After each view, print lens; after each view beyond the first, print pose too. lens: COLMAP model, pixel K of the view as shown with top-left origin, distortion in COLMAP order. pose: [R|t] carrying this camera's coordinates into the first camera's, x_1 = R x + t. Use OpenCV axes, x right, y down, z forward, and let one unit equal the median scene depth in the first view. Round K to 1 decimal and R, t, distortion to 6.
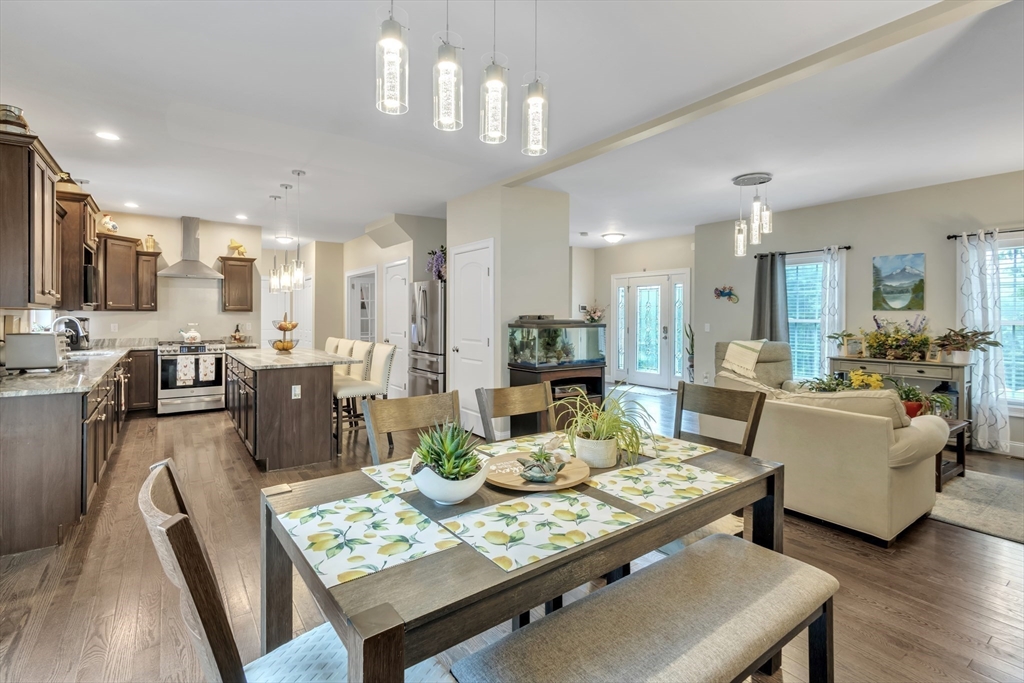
lens RADIAL K [[470.5, 0, 513.9], [0, 470.5, 316.4], [0, 0, 1]] dist [0.003398, -0.001303]
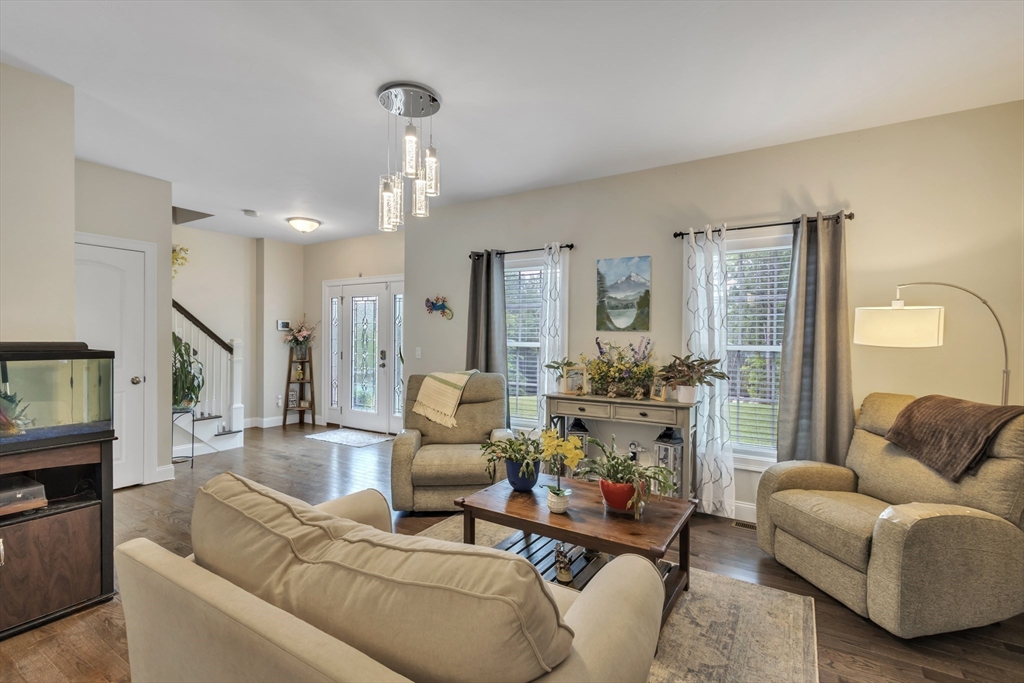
lens RADIAL K [[470.5, 0, 509.6], [0, 470.5, 342.4], [0, 0, 1]] dist [0.003398, -0.001303]
pose [[0.922318, 0.001644, 0.386428, 0.363540], [-0.006067, 0.999929, 0.010227, -0.001000], [-0.386384, -0.011777, 0.922263, 0.381332]]
